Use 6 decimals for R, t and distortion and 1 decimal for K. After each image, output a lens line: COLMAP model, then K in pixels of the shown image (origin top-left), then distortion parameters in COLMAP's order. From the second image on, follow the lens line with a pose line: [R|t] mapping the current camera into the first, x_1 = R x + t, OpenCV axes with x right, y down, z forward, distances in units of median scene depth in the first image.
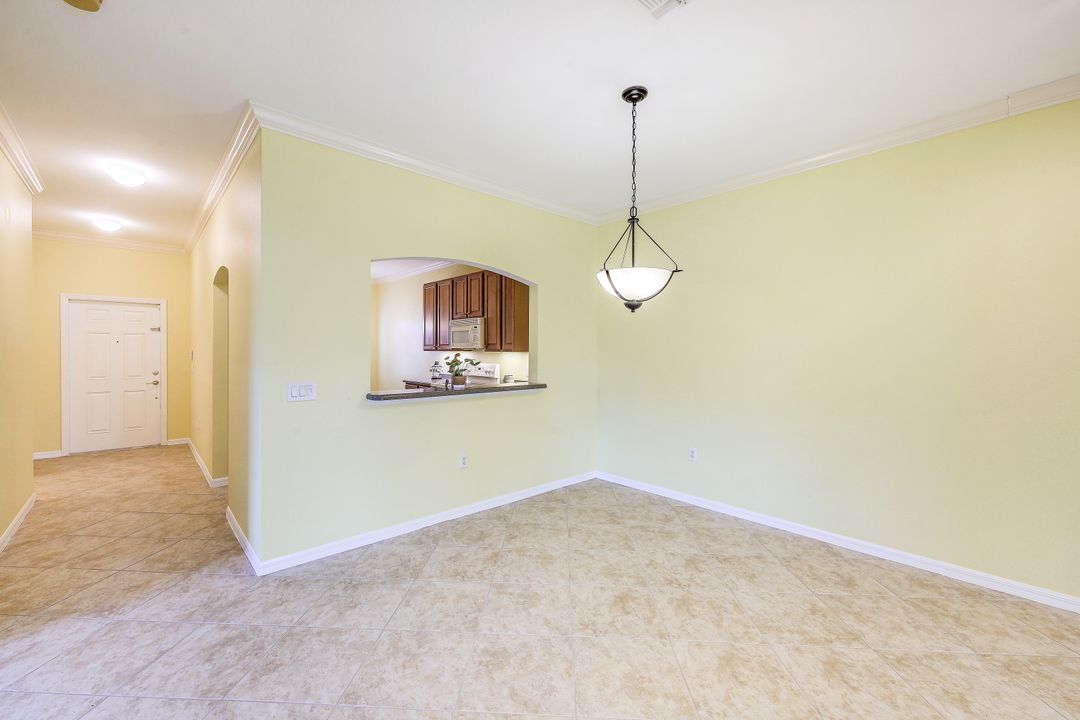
lens RADIAL K [[432.6, 0, 533.3], [0, 432.6, 356.4], [0, 0, 1]] dist [0.003475, 0.000427]
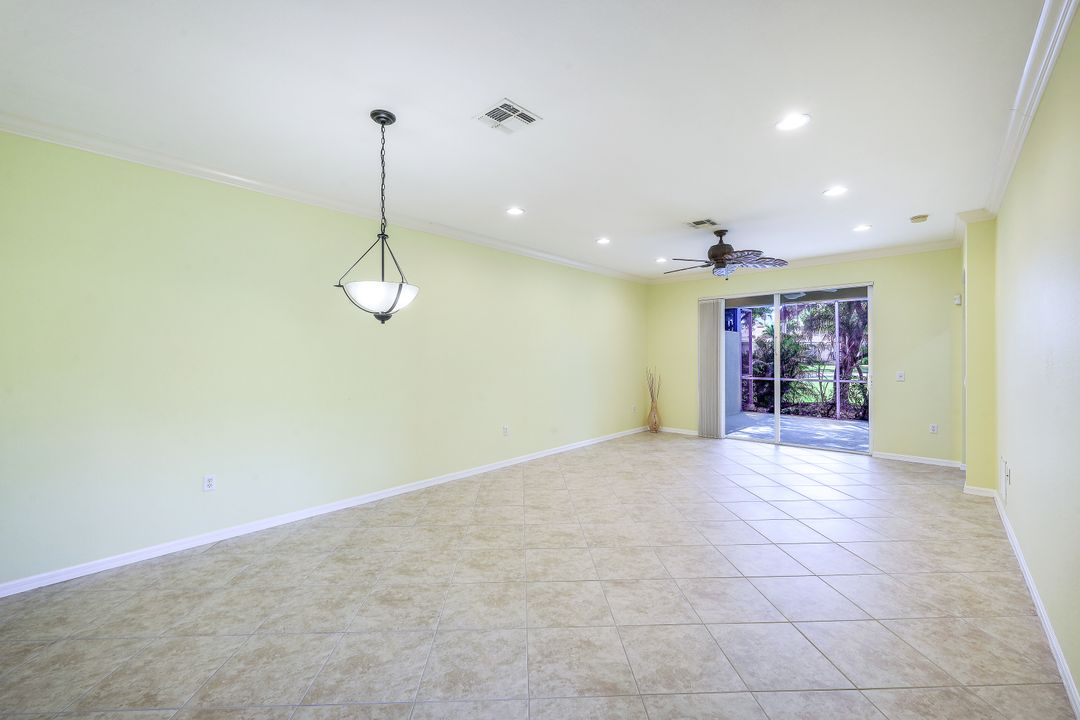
lens RADIAL K [[432.6, 0, 539.3], [0, 432.6, 354.8], [0, 0, 1]] dist [0.003475, 0.000427]
pose [[-0.083838, -0.004577, 0.996469, -0.514876], [0.013158, 0.999897, 0.005700, -0.016601], [-0.996393, 0.013590, -0.083769, 0.432557]]
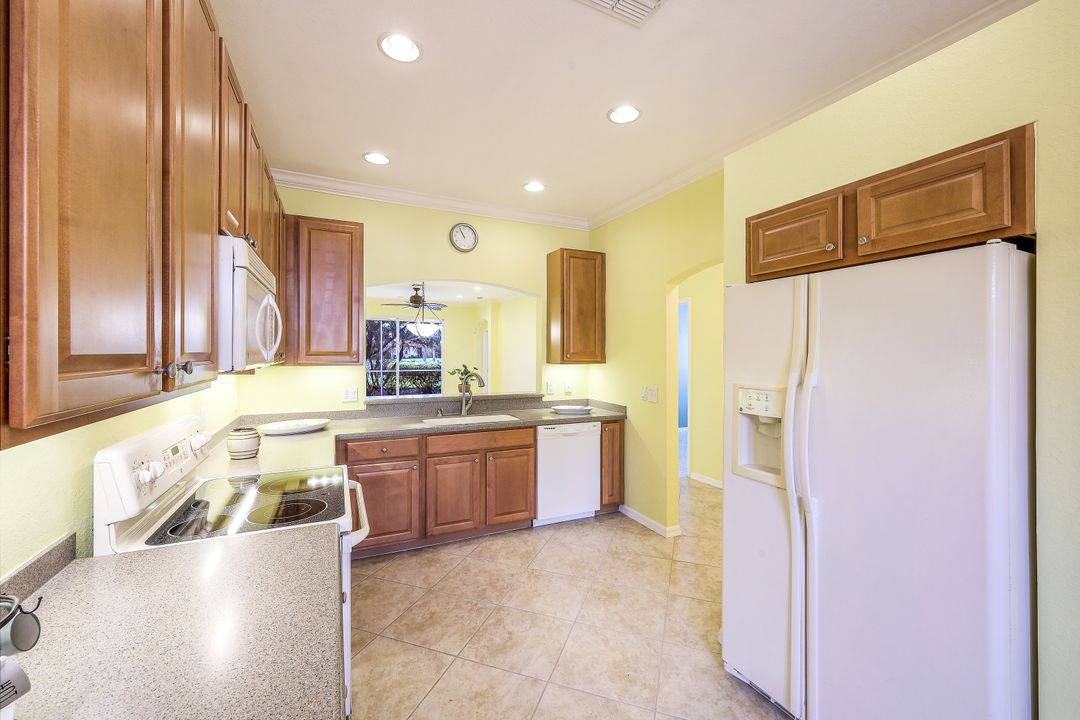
lens RADIAL K [[432.6, 0, 525.8], [0, 432.6, 358.0], [0, 0, 1]] dist [0.003475, 0.000427]
pose [[-0.947423, -0.009810, 0.319832, -0.605036], [-0.001649, 0.999666, 0.025776, -0.048618], [-0.319978, 0.023893, -0.947124, 1.802417]]
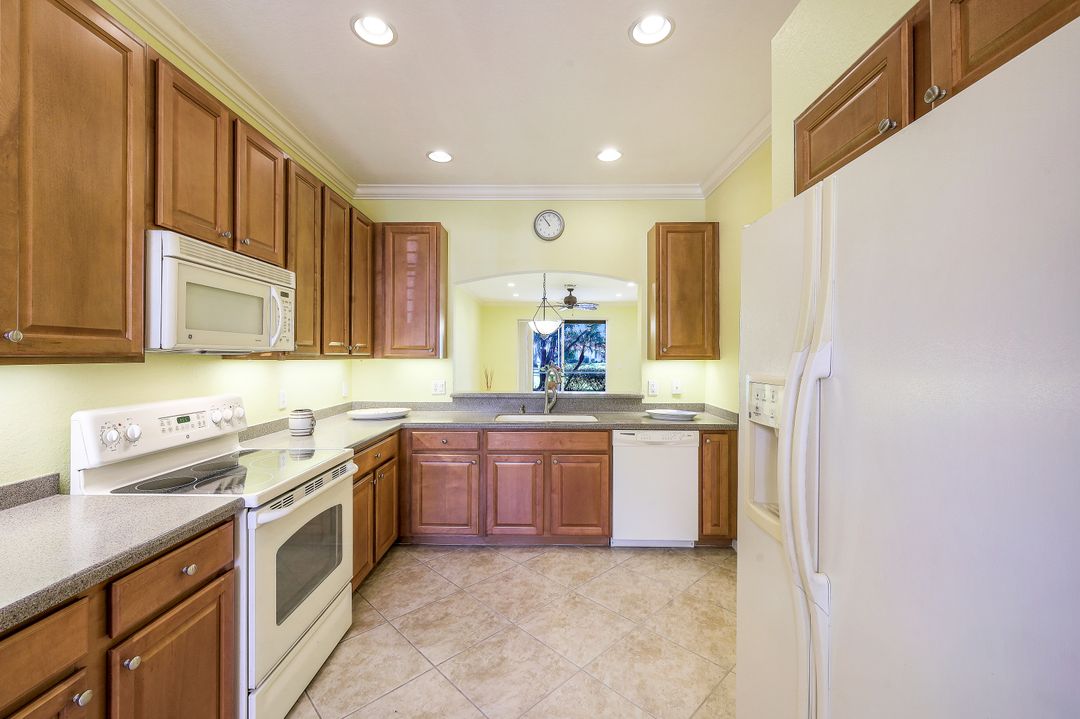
lens RADIAL K [[432.6, 0, 530.6], [0, 432.6, 359.4], [0, 0, 1]] dist [0.003475, 0.000427]
pose [[-0.717725, -0.009387, 0.696264, -0.772373], [0.004333, 0.999830, 0.017947, -0.026447], [-0.696313, 0.015898, -0.717562, 1.610497]]
